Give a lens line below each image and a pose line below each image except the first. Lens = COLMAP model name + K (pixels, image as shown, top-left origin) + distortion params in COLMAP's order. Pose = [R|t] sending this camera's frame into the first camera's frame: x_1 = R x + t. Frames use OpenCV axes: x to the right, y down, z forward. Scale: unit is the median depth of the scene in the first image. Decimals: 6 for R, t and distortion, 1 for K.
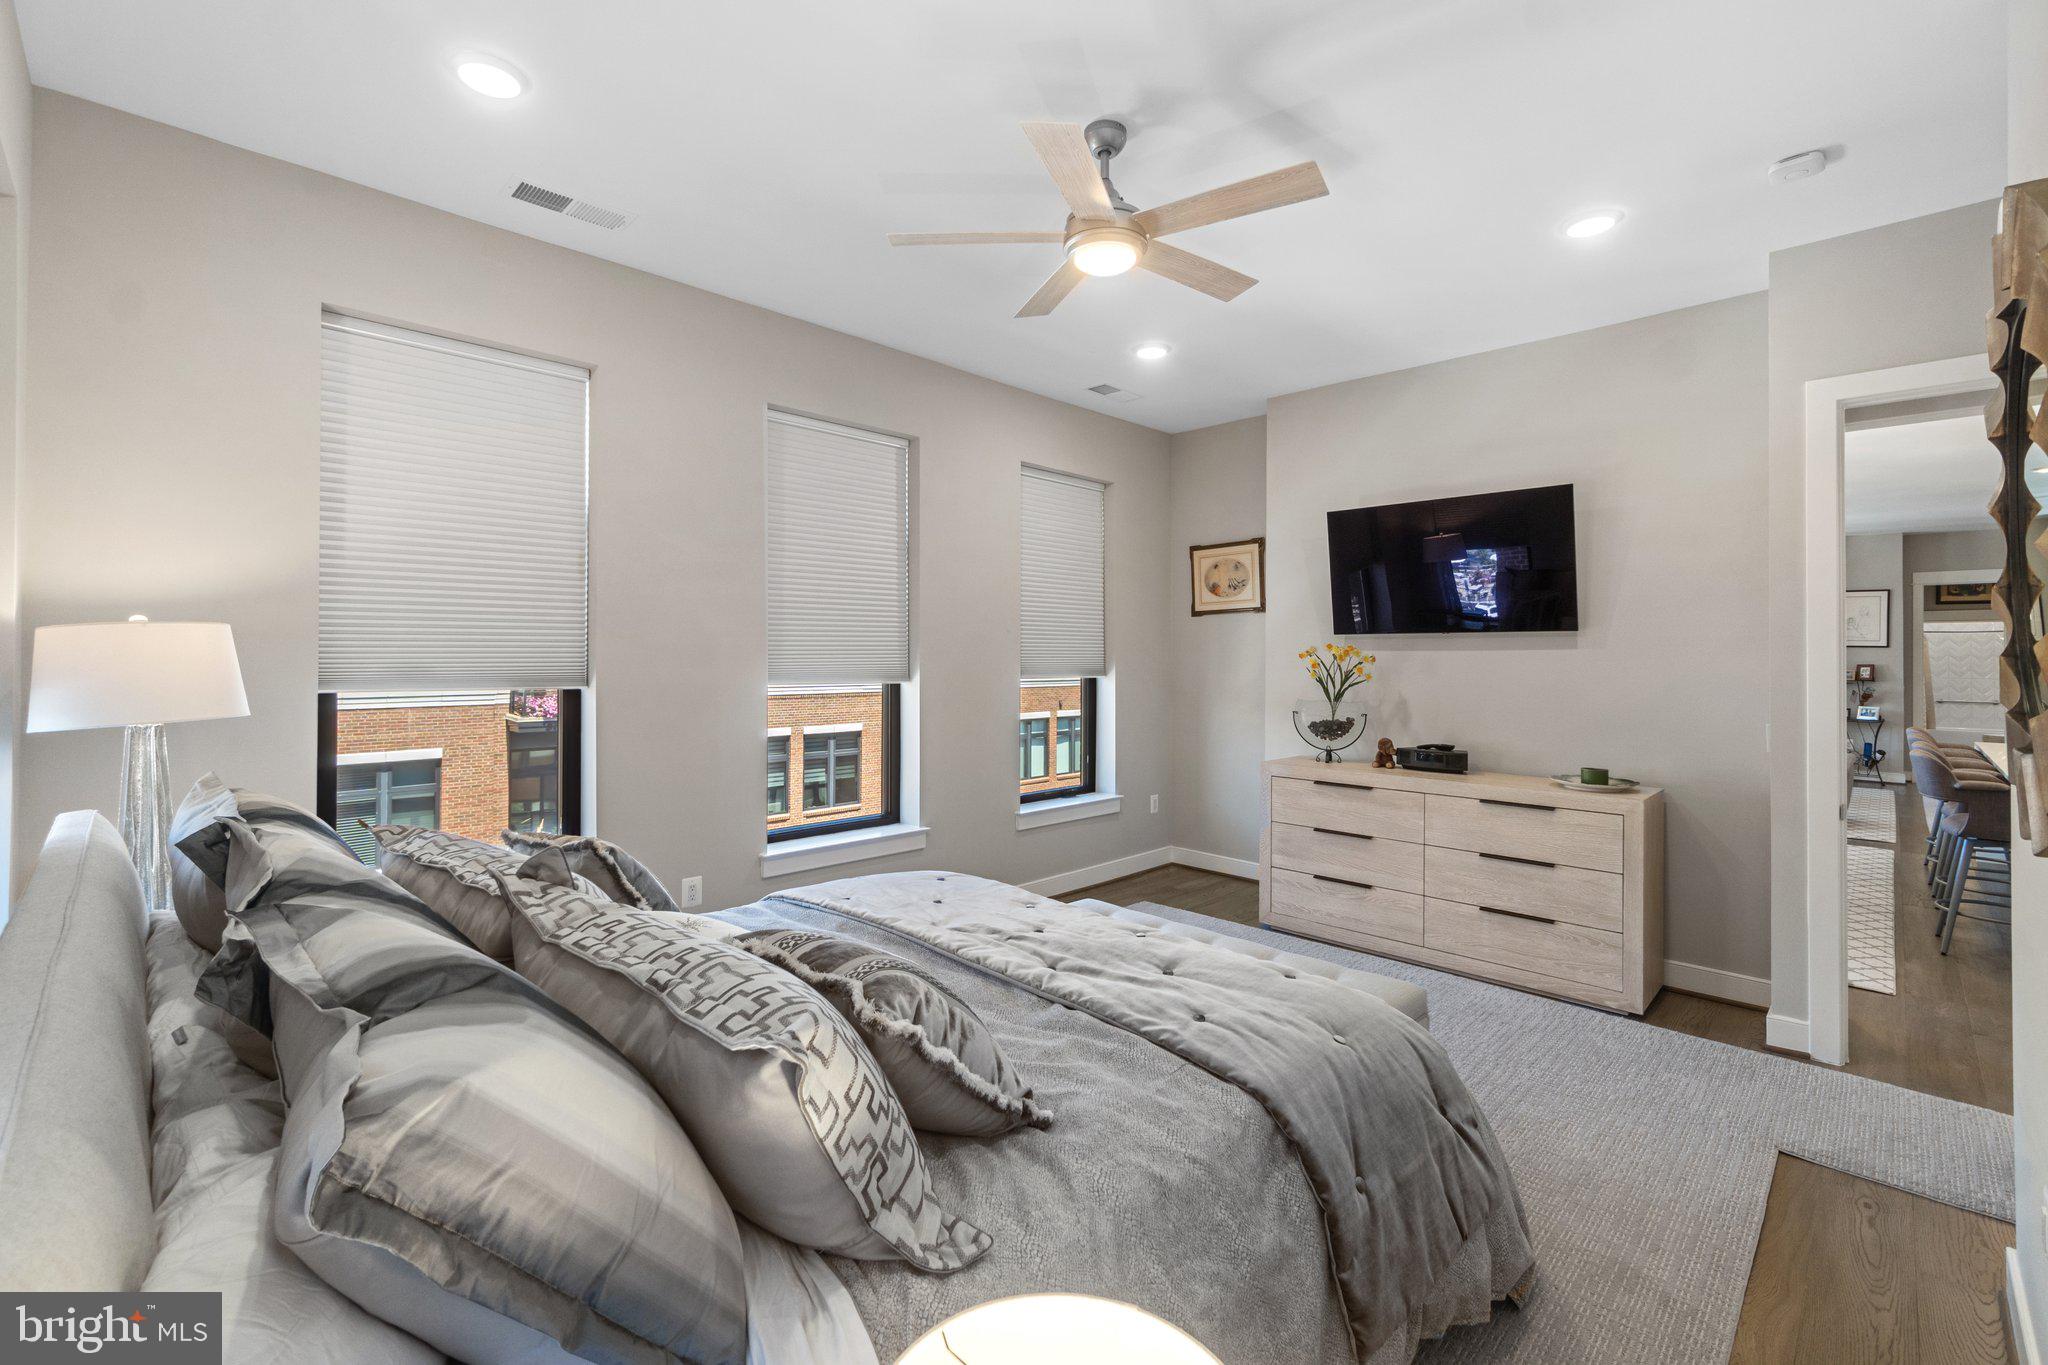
lens RADIAL K [[880.0, 0, 1027.7], [0, 880.0, 649.3], [0, 0, 1]] dist [-0.000759, 0.000017]
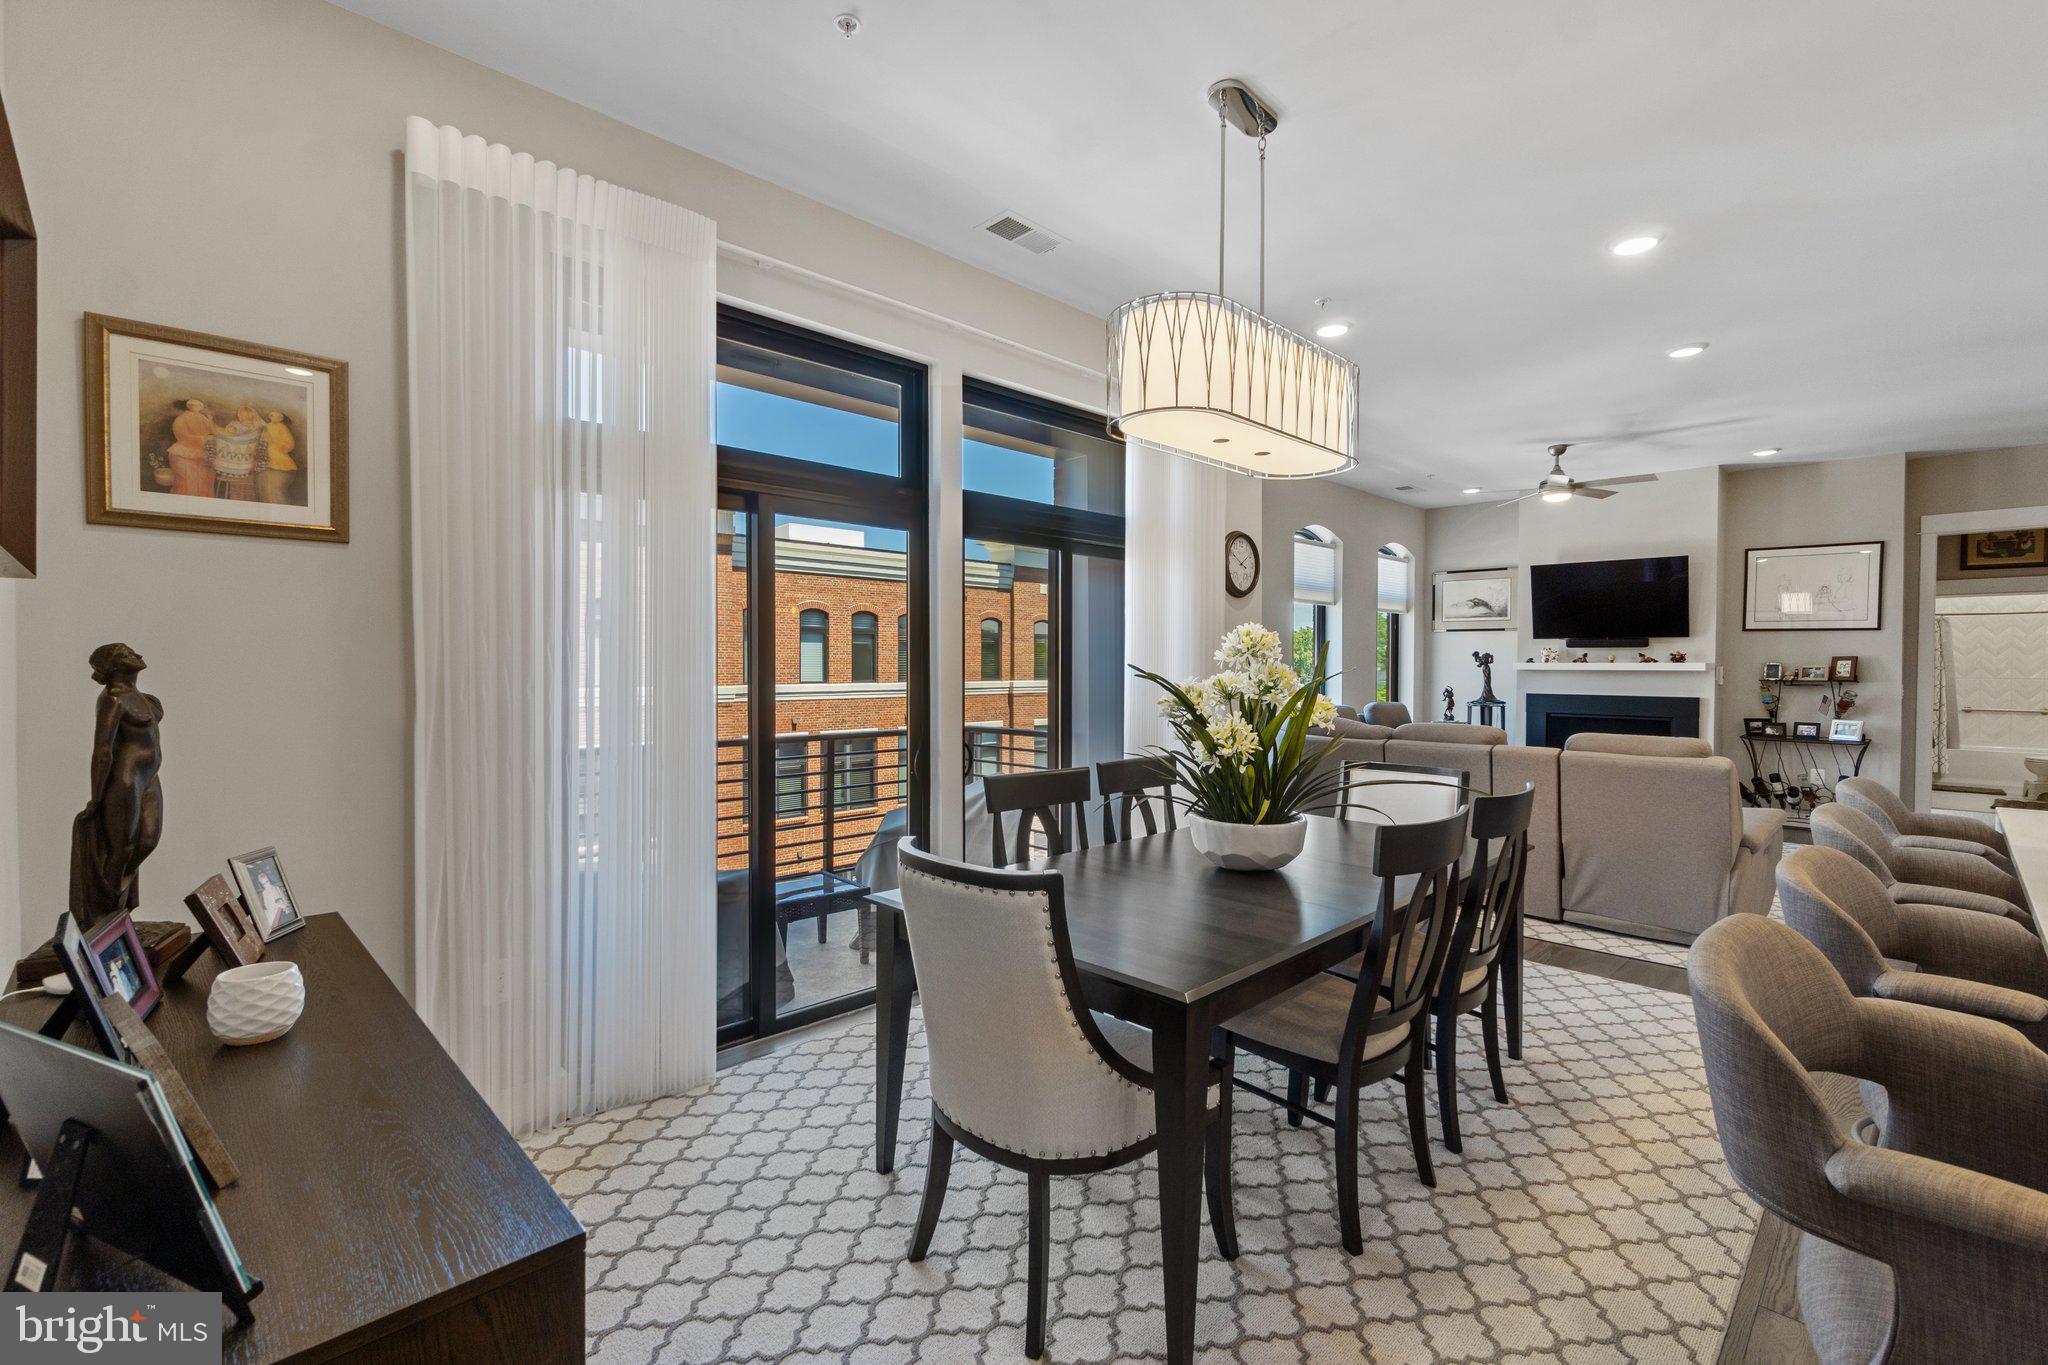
lens RADIAL K [[891.1, 0, 1038.4], [0, 891.1, 679.1], [0, 0, 1]] dist [0.000098, -0.000037]
pose [[0.999906, -0.004324, -0.013021, 0.359374], [0.004687, 0.999598, 0.027972, 0.012830], [0.012895, -0.028031, 0.999524, 0.326453]]
